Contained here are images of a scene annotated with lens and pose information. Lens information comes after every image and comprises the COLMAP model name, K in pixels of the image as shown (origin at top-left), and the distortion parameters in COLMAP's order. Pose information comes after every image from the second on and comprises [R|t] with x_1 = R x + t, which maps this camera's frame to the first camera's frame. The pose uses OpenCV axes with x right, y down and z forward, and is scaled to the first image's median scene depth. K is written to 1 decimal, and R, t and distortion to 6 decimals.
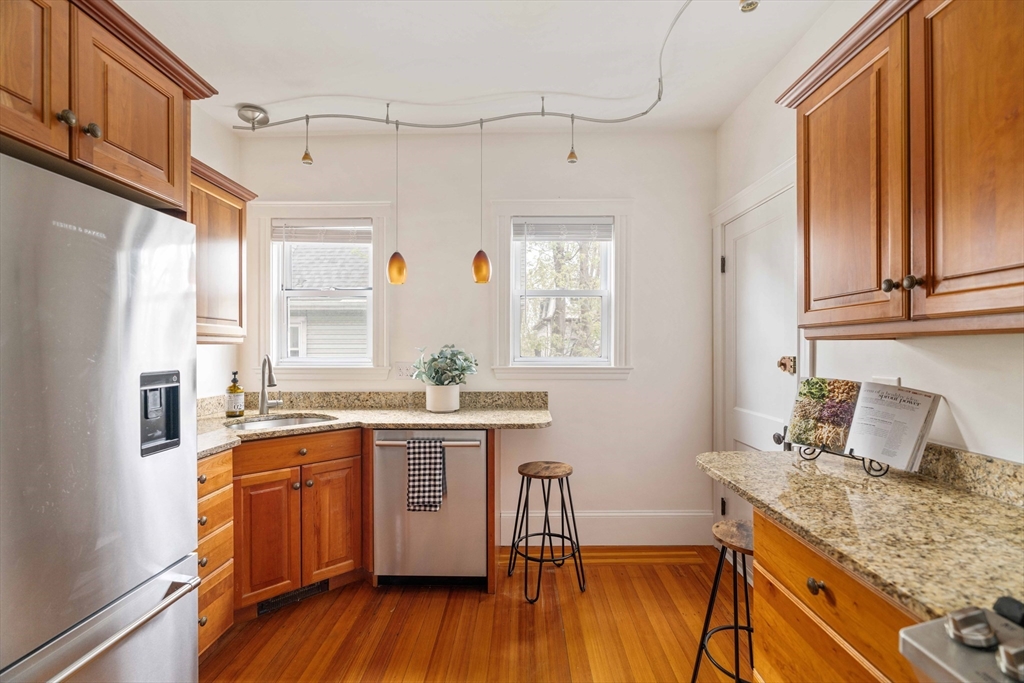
lens RADIAL K [[465.4, 0, 512.3], [0, 465.4, 349.9], [0, 0, 1]] dist [-0.002095, 0.000206]
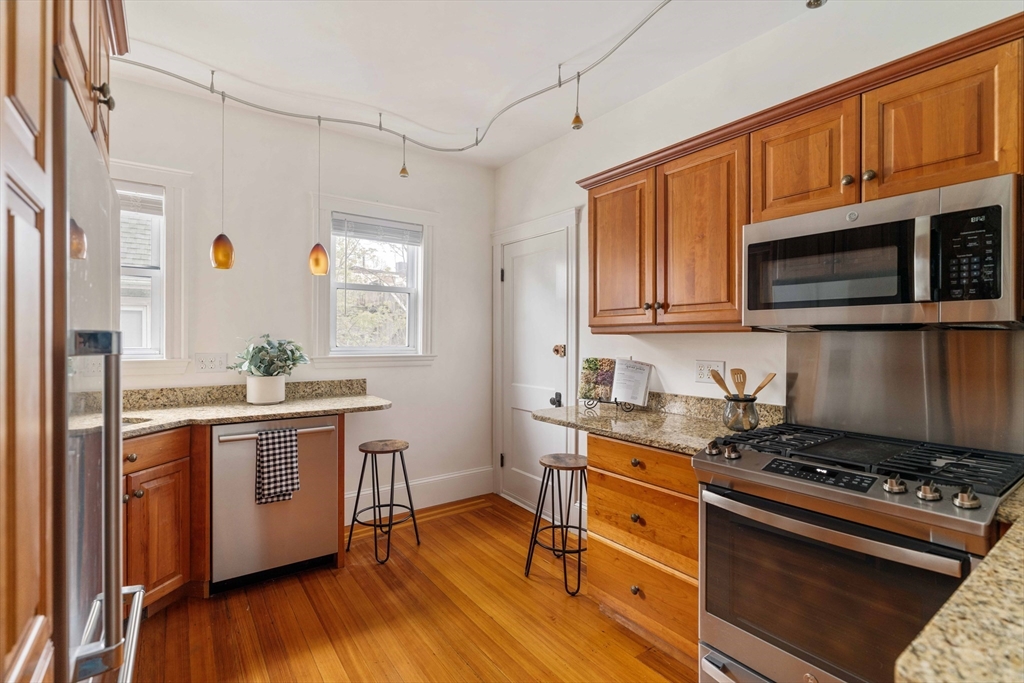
lens RADIAL K [[478.7, 0, 512.0], [0, 478.7, 341.5], [0, 0, 1]] dist [0.000602, 0.000394]
pose [[0.805060, 0.000724, 0.593193, -0.396903], [-0.001745, 0.999998, 0.001147, 0.001860], [-0.593191, -0.001958, 0.805059, -0.123989]]
